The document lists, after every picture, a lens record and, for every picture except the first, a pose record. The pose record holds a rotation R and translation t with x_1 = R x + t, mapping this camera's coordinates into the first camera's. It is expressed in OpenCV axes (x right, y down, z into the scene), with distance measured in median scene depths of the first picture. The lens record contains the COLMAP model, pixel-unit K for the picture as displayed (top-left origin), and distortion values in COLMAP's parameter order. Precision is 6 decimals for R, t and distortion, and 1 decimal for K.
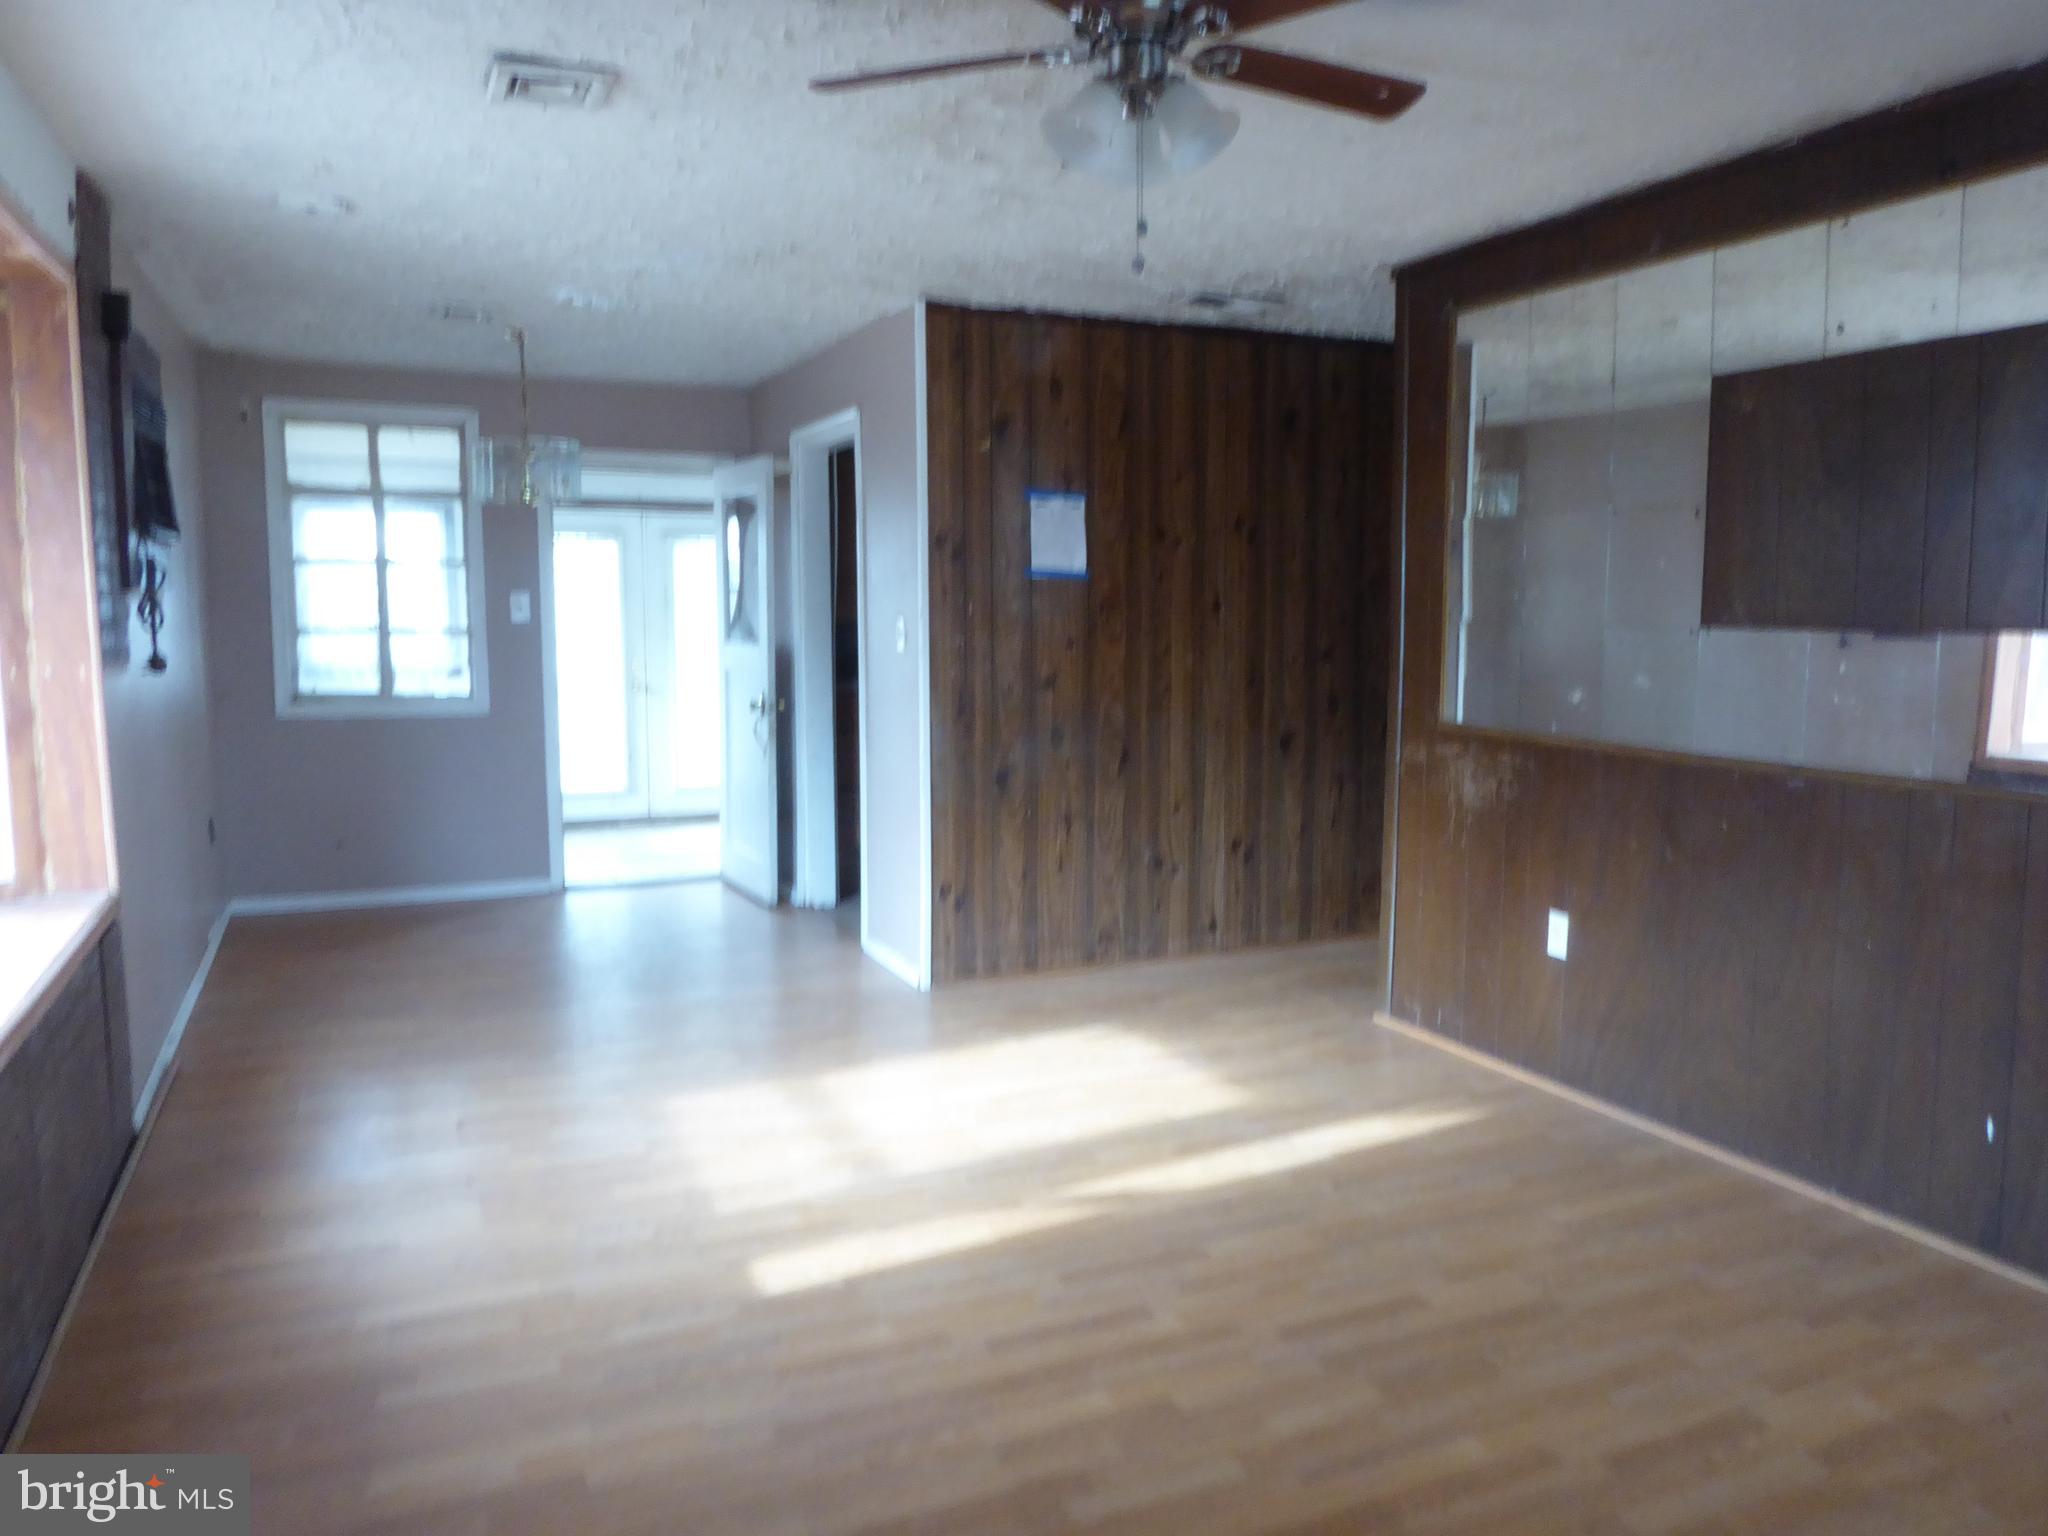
lens RADIAL K [[1436.8, 0, 1024.0], [0, 1436.8, 768.0], [0, 0, 1]] dist [-0.007928, 0.000151]
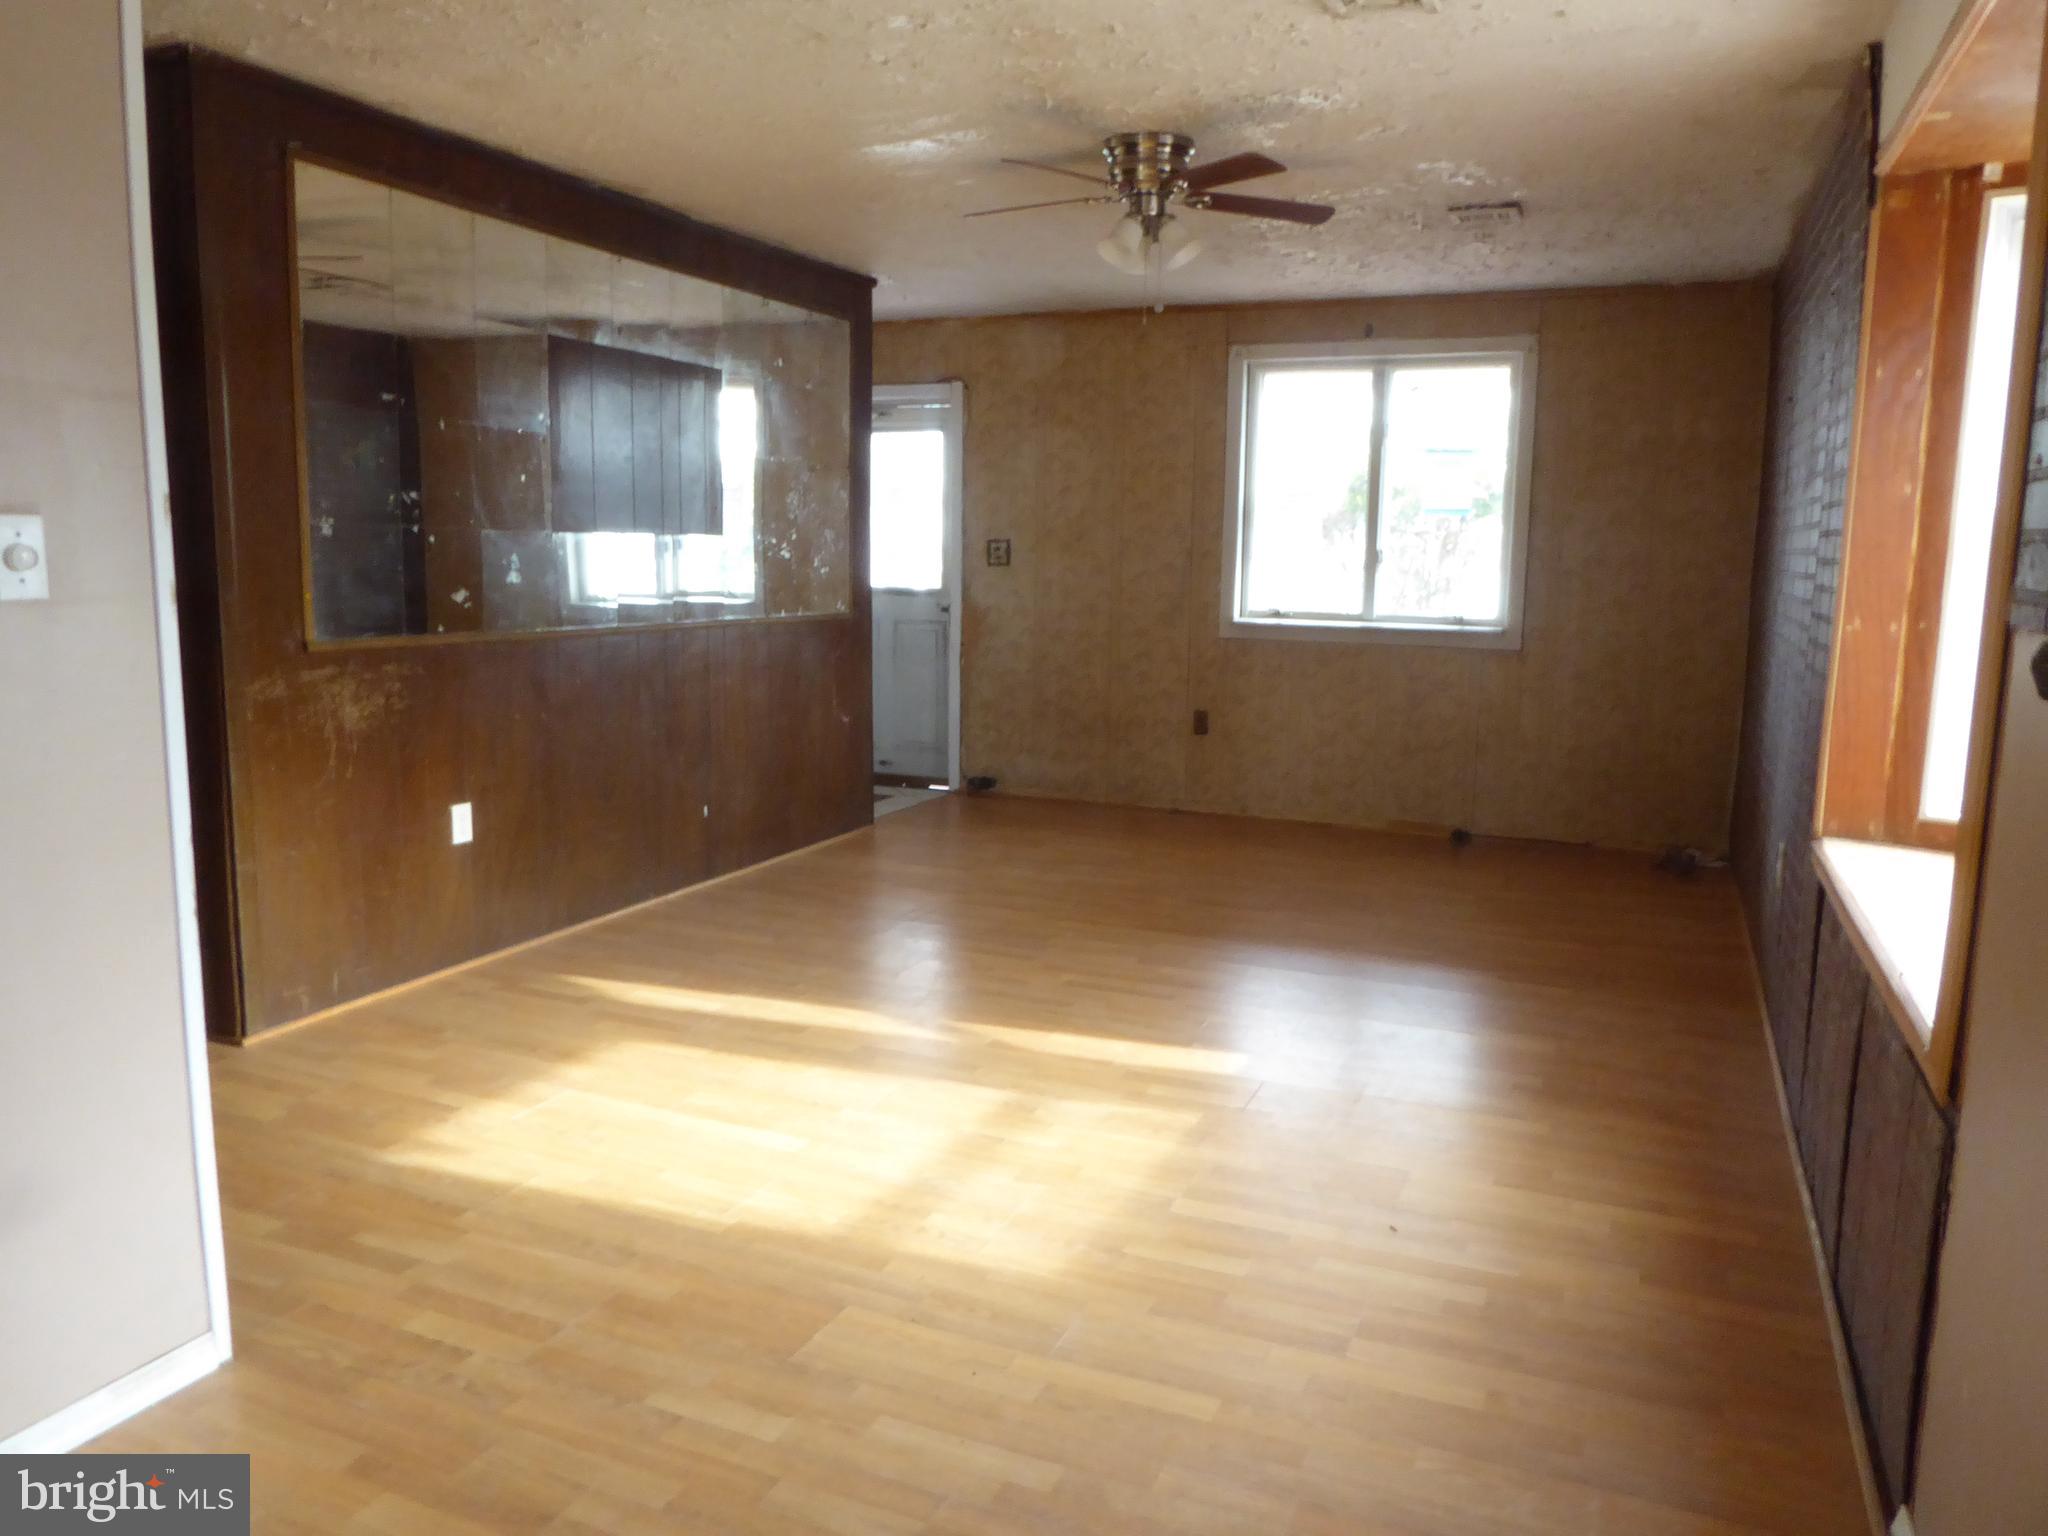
lens RADIAL K [[1436.8, 0, 1024.0], [0, 1436.8, 768.0], [0, 0, 1]] dist [-0.007928, 0.000151]
pose [[-0.672024, -0.124713, 0.729952, -0.653148], [0.064928, 0.971998, 0.225842, -0.130964], [-0.737677, 0.199166, -0.645109, 1.320192]]
